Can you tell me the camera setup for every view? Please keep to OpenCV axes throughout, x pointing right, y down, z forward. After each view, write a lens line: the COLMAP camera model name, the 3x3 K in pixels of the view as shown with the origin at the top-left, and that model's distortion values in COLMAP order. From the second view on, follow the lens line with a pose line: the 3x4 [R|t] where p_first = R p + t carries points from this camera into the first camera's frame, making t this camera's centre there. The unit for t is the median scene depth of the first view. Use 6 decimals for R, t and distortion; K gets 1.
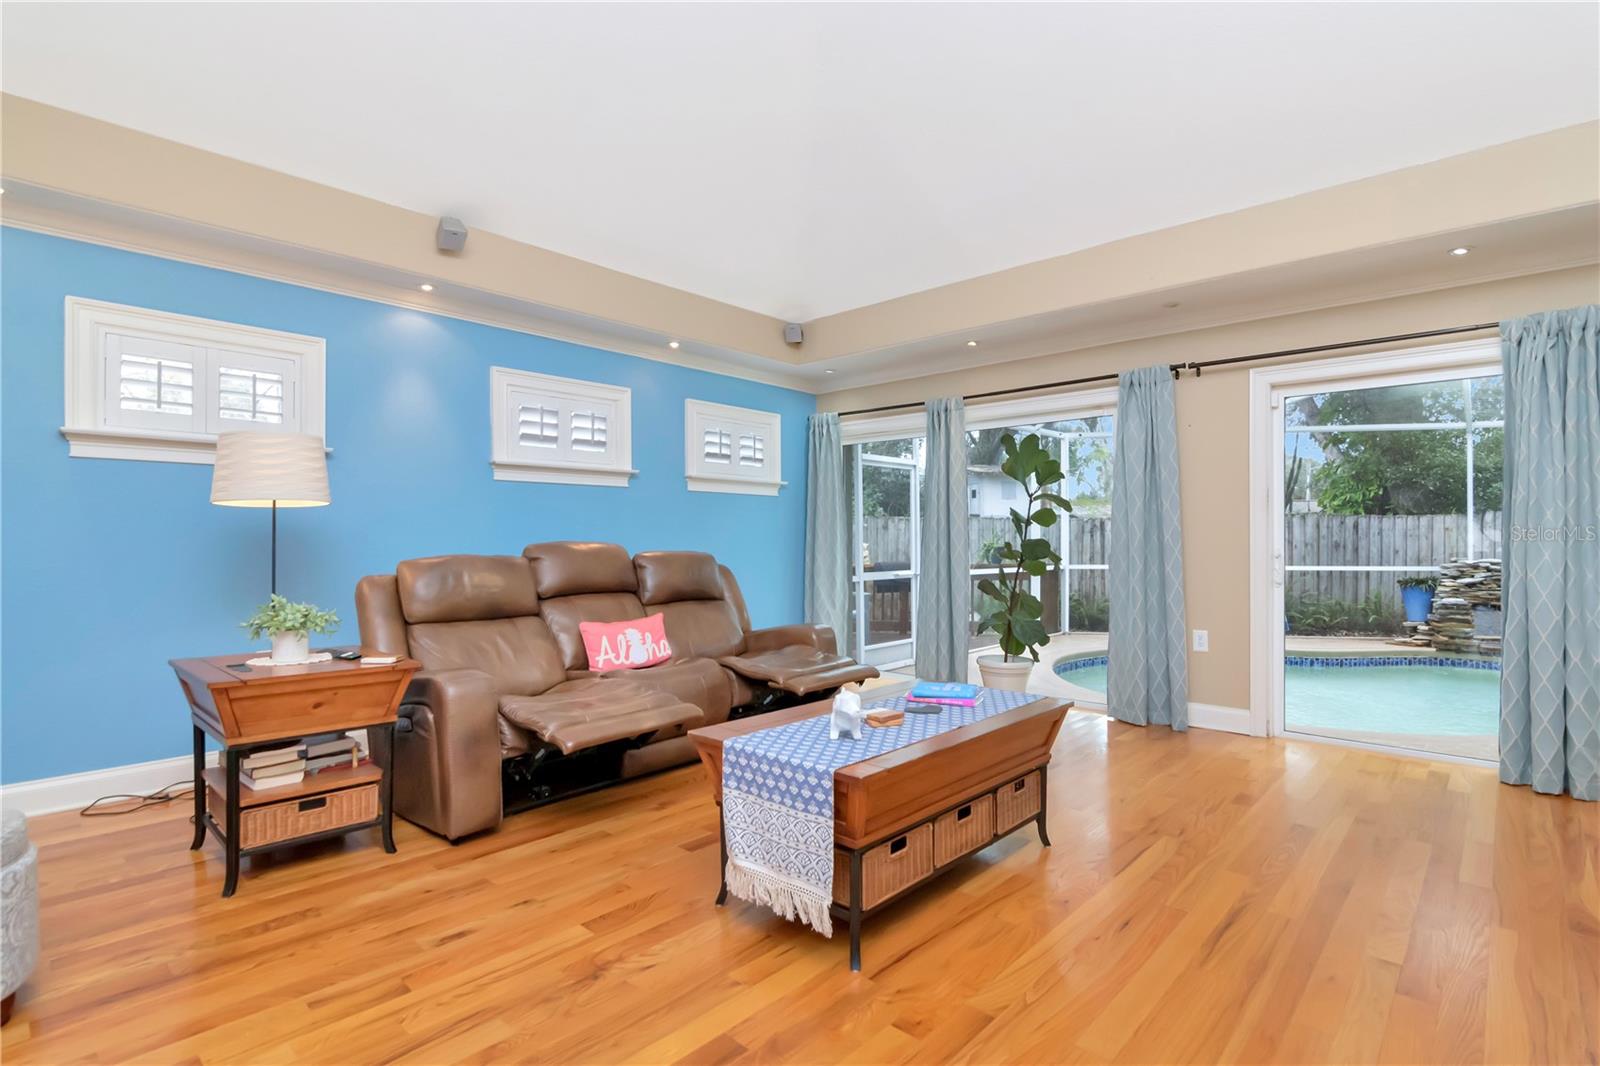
lens RADIAL K [[772.3, 0, 829.5], [0, 772.3, 551.6], [0, 0, 1]] dist [-0.001091, -0.002143]
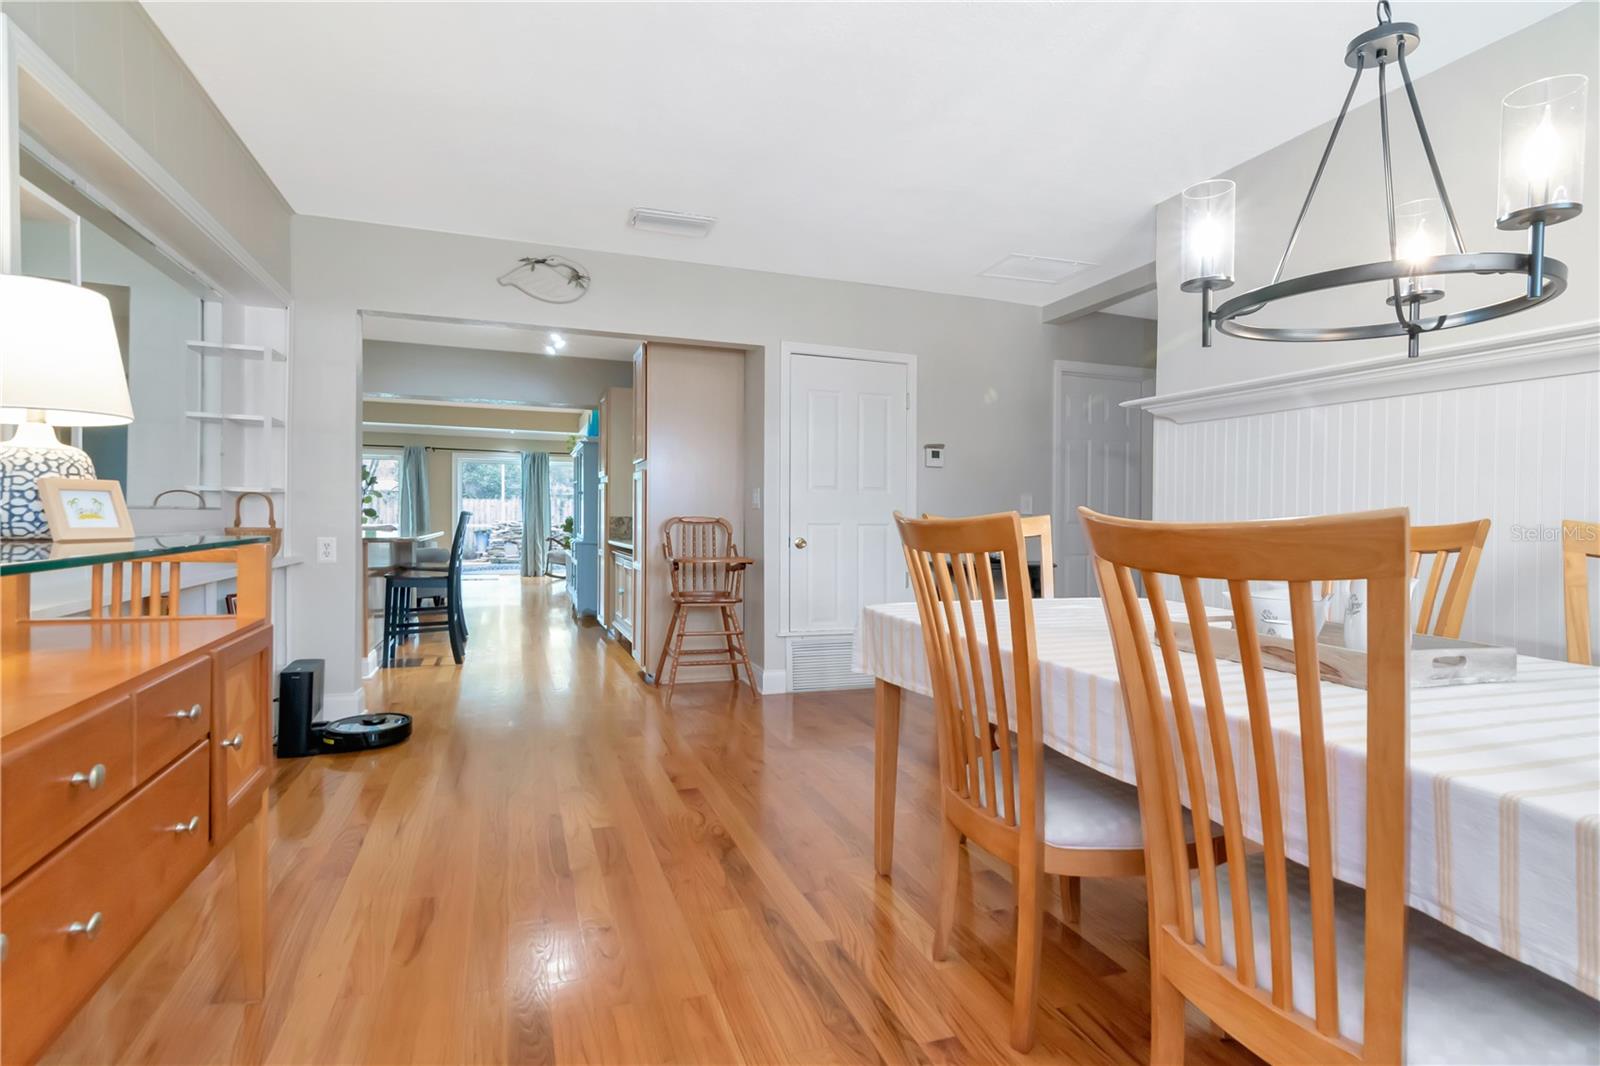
lens RADIAL K [[772.3, 0, 799.8], [0, 772.3, 527.0], [0, 0, 1]] dist [-0.001091, -0.002143]
pose [[0.468582, -0.002238, 0.883417, -0.683845], [-0.002949, 0.999987, 0.004097, 0.015615], [-0.883415, -0.004525, 0.468570, -0.739924]]
